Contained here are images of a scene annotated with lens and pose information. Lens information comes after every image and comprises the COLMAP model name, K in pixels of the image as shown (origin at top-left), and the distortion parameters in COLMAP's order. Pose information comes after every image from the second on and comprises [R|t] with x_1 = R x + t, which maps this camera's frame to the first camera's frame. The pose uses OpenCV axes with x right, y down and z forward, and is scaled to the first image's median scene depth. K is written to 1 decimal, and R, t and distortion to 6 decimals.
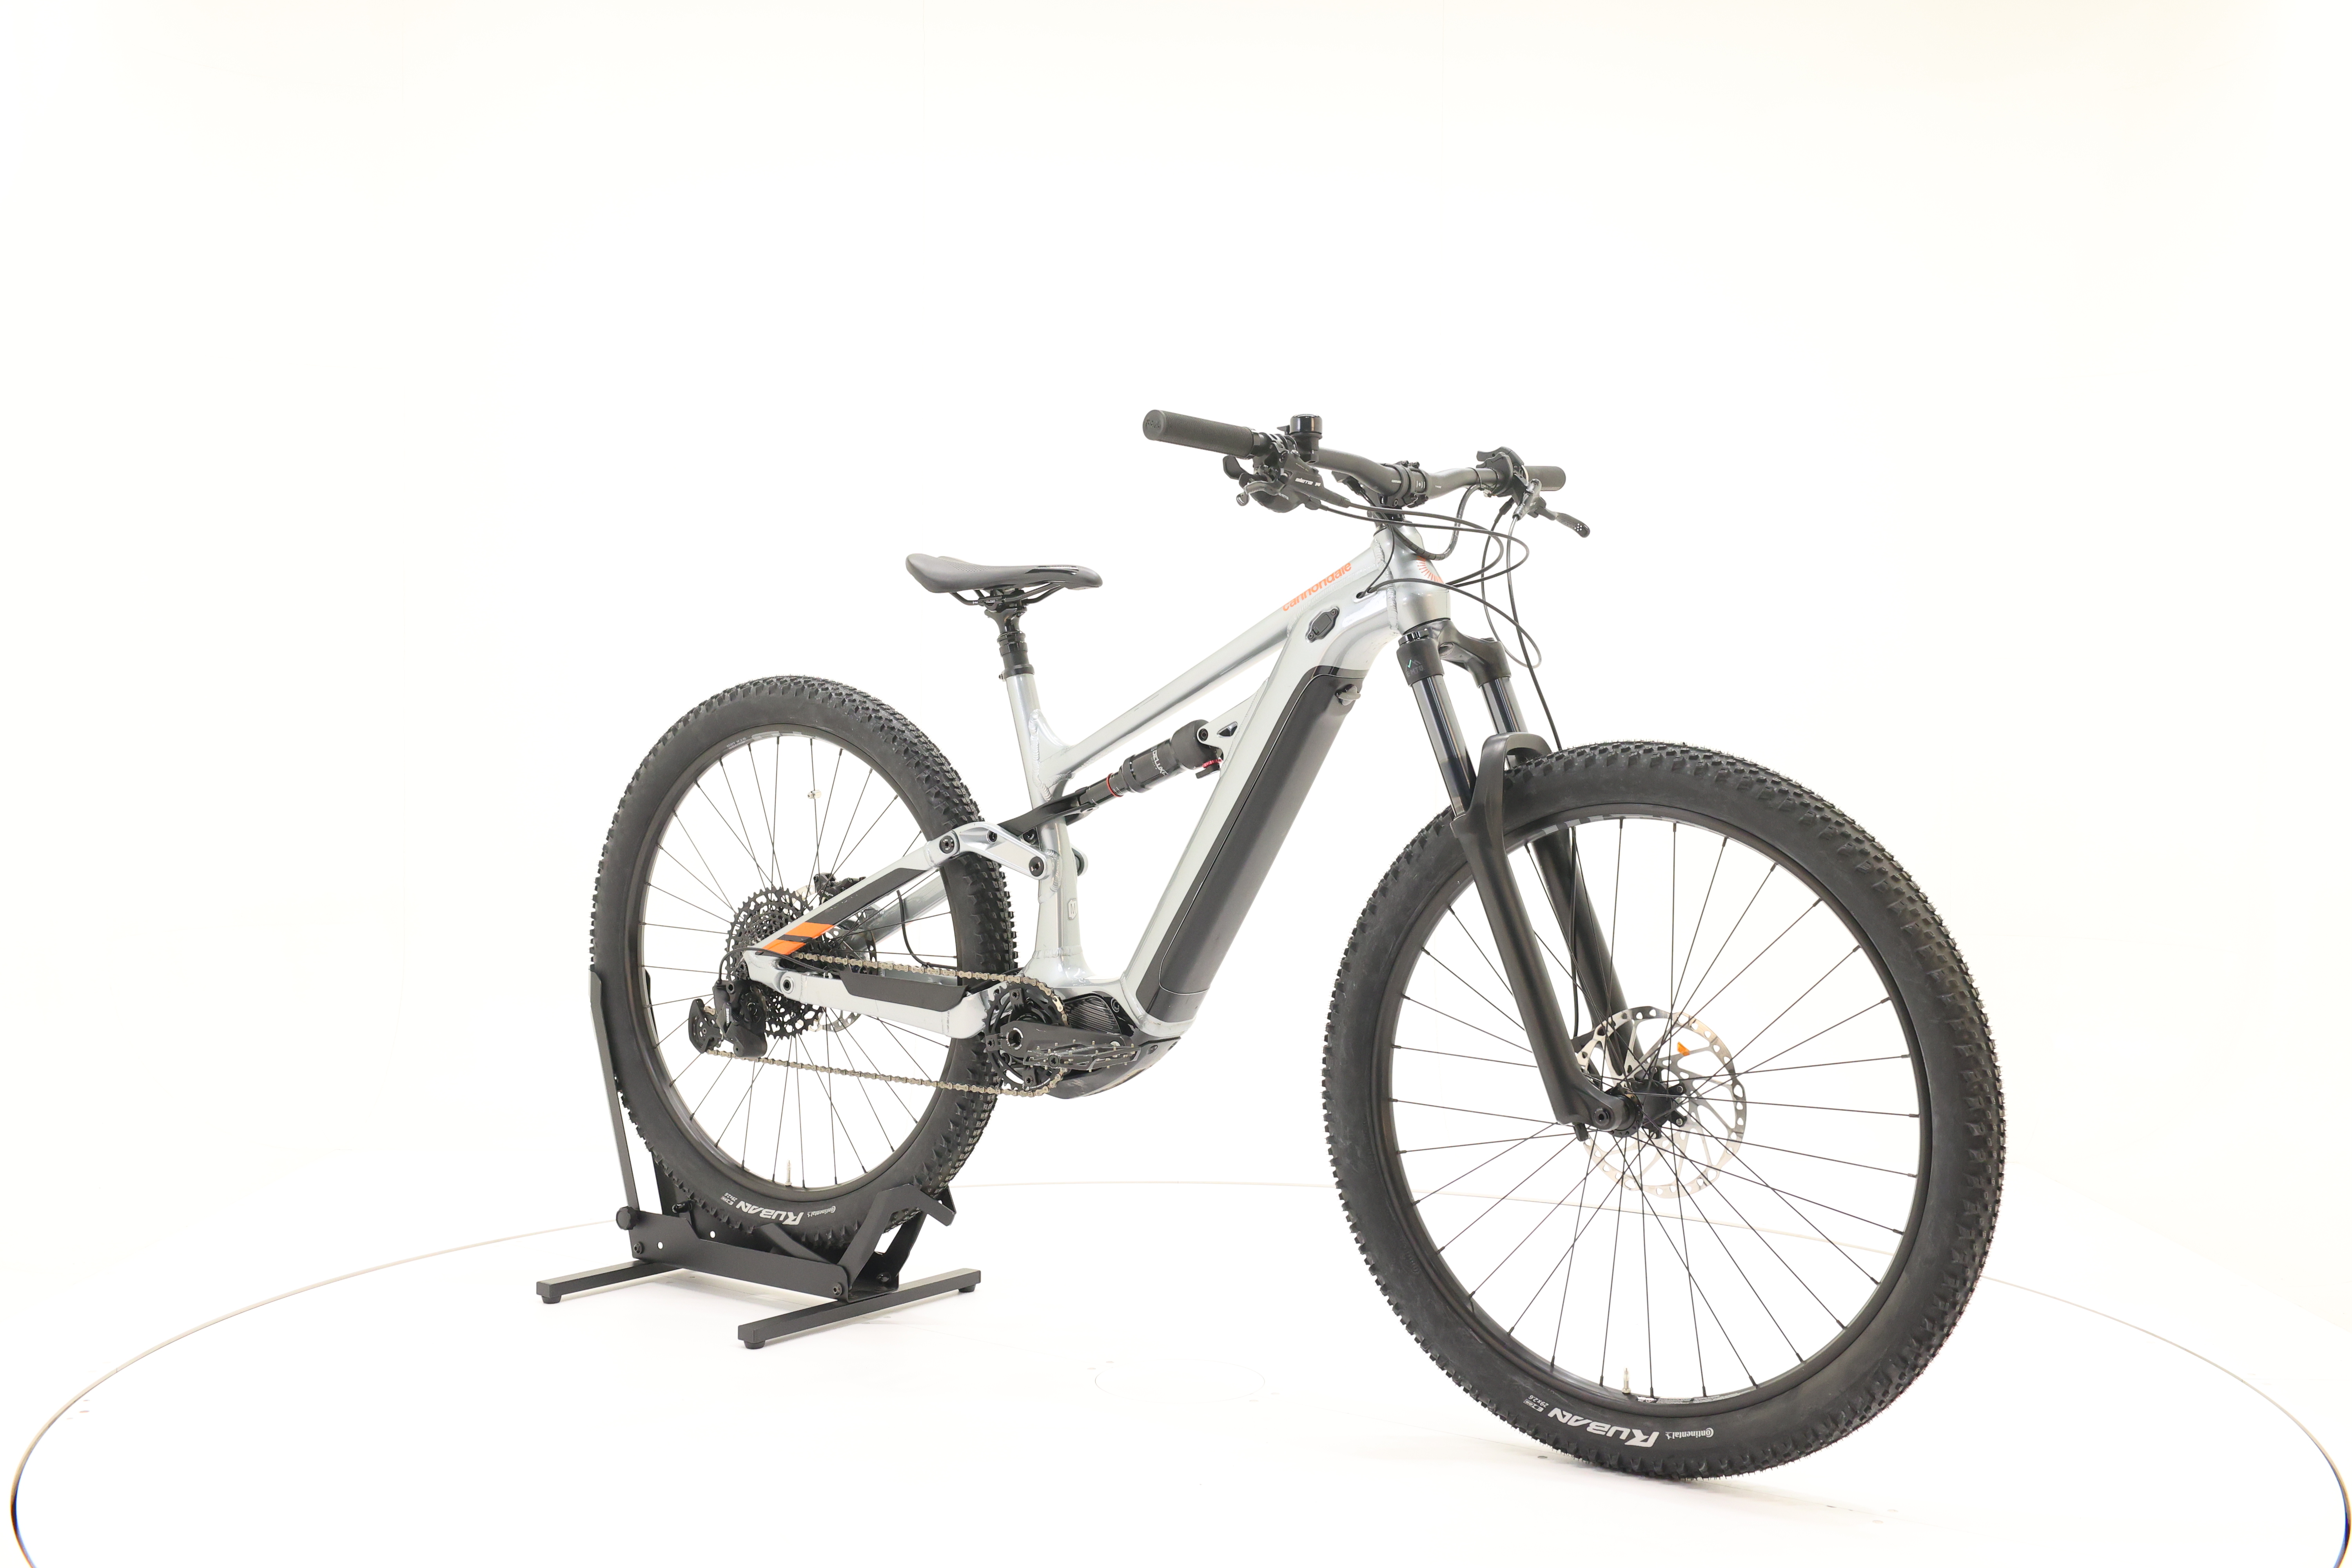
lens RADIAL K [[2530.3, 0, 1164.5], [0, 2530.3, 724.1], [0, 0, 1]] dist [-0.002906, -0.001367]
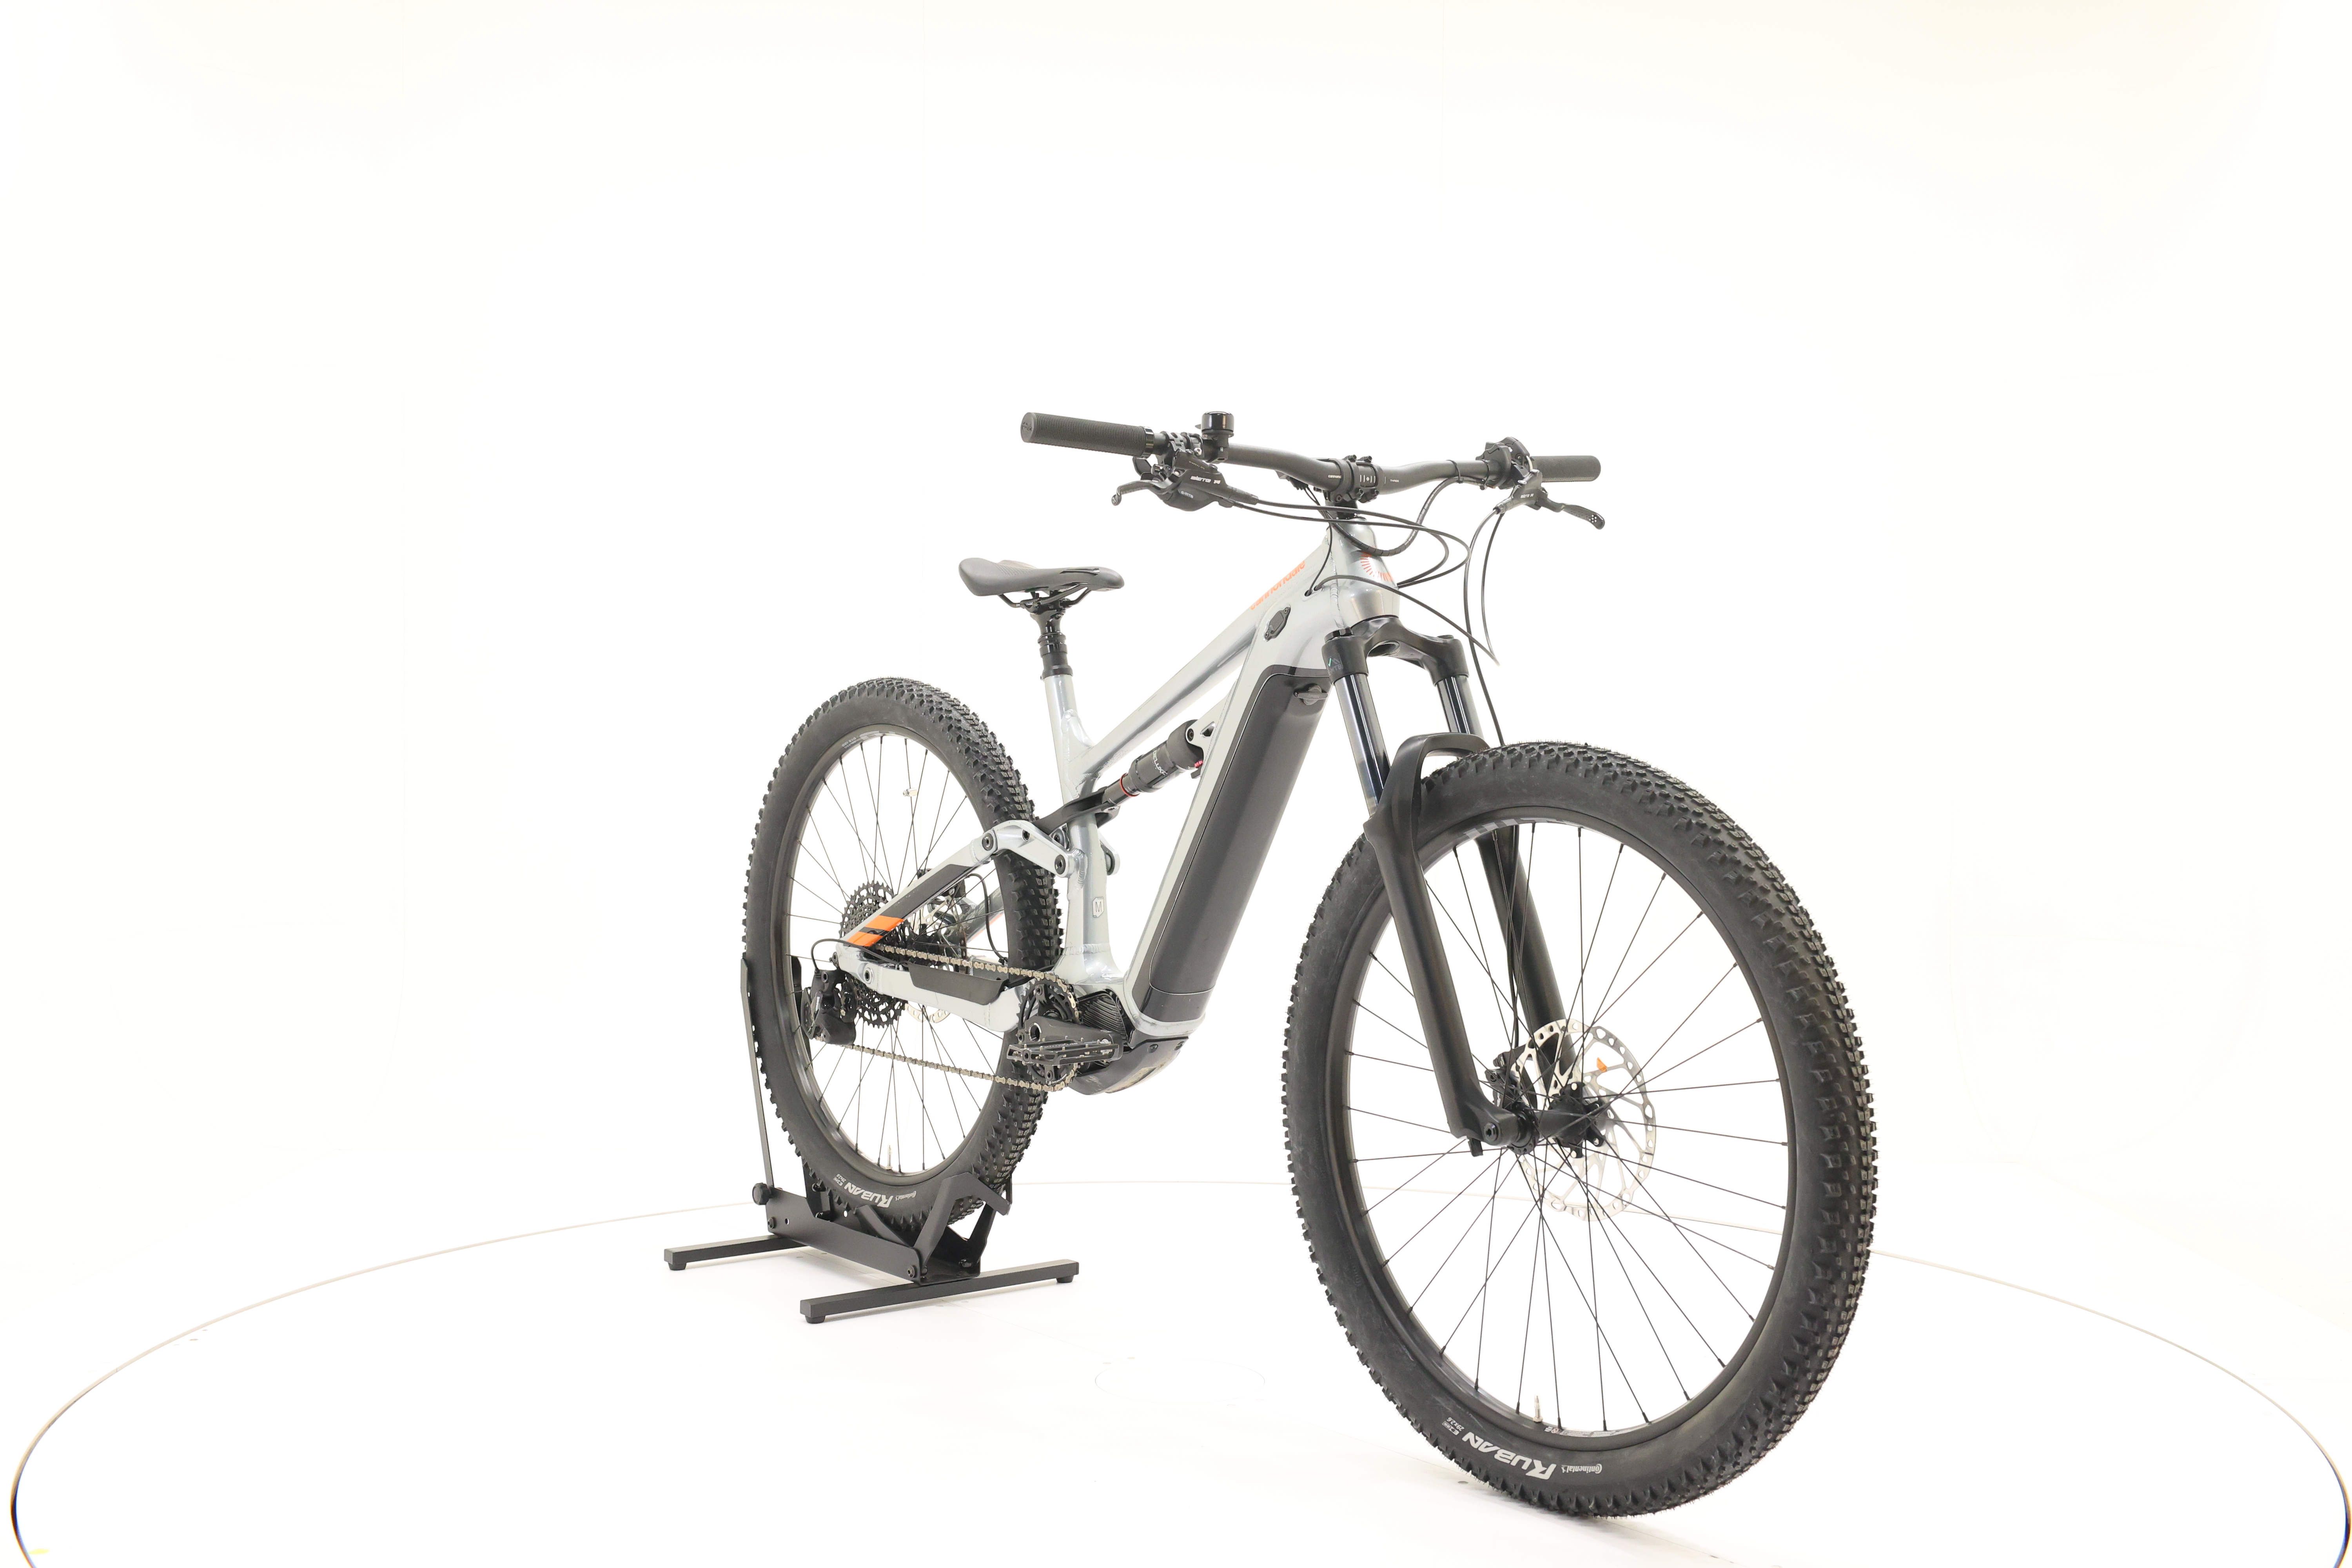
lens RADIAL K [[2530.3, 0, 1164.5], [0, 2530.3, 724.1], [0, 0, 1]] dist [-0.002906, -0.001367]
pose [[0.964850, 0.000258, -0.262803, 0.262519], [-0.000427, 1.000000, -0.000585, 0.000600], [0.262802, 0.000676, 0.964849, 0.033278]]
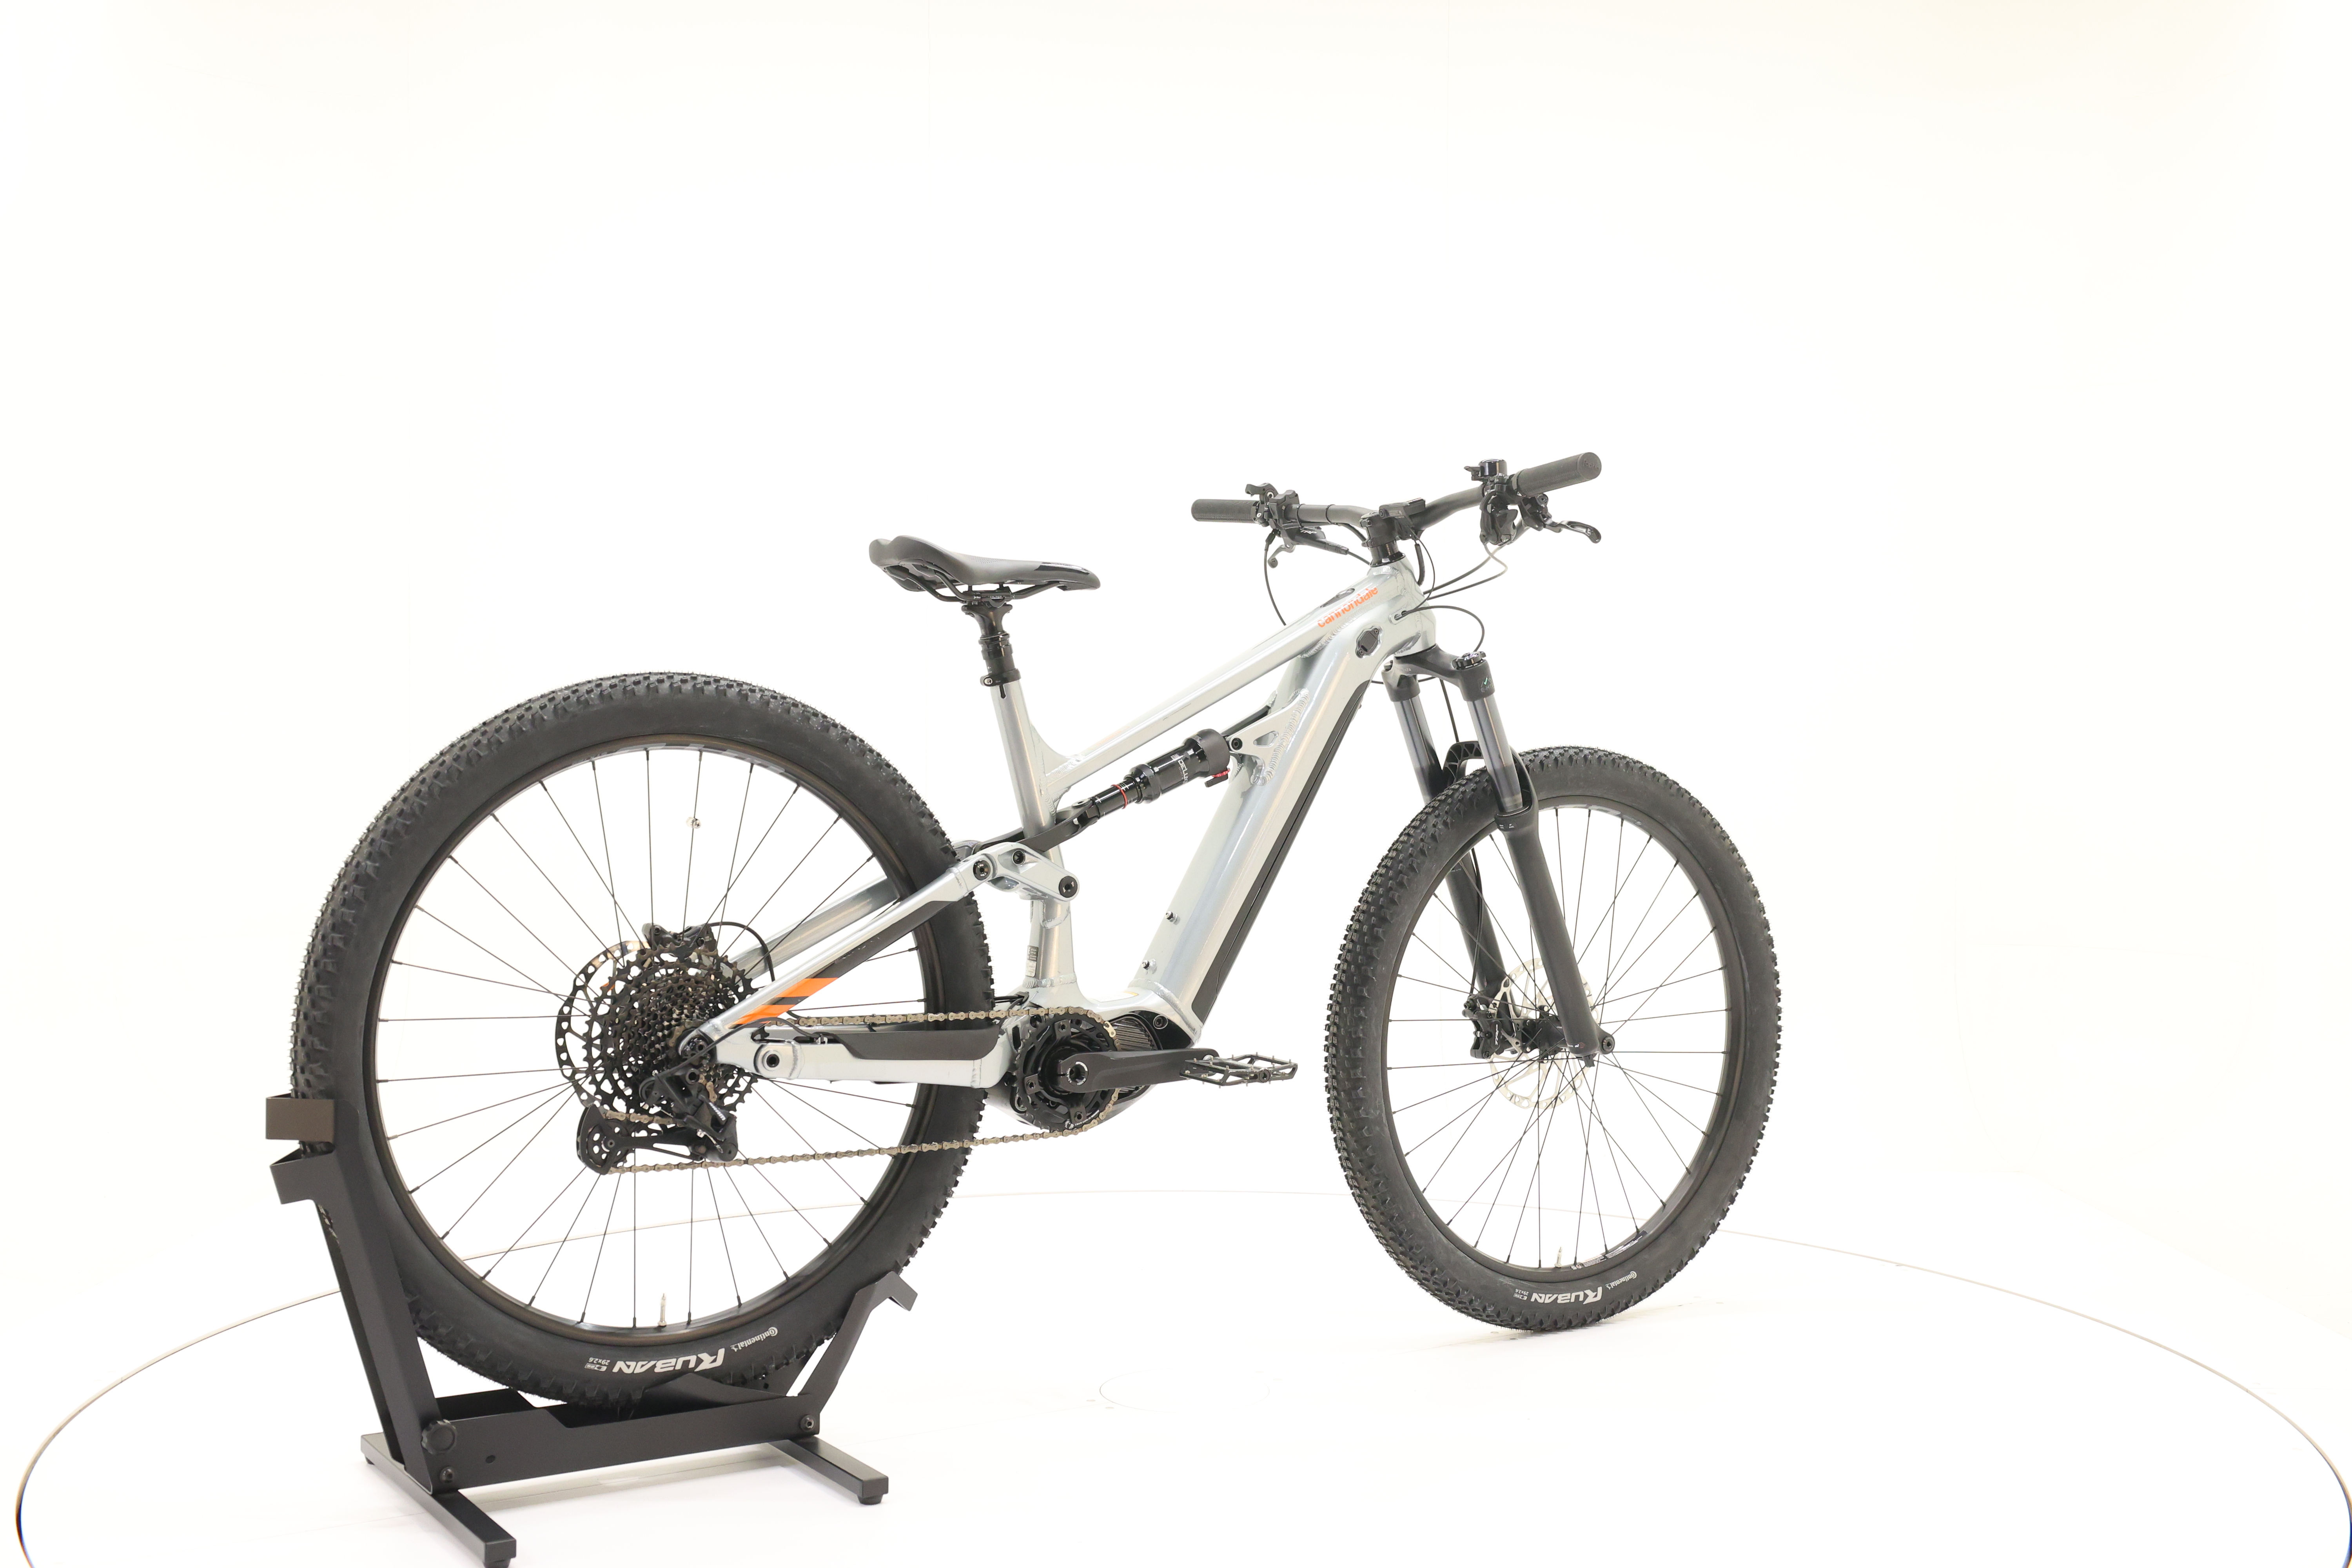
lens RADIAL K [[2530.3, 0, 1164.5], [0, 2530.3, 724.1], [0, 0, 1]] dist [-0.002906, -0.001367]
pose [[0.348279, -0.000393, 0.937391, -0.932632], [-0.001151, 0.999999, 0.000847, -0.004484], [-0.937390, -0.001374, 0.348279, 0.658512]]
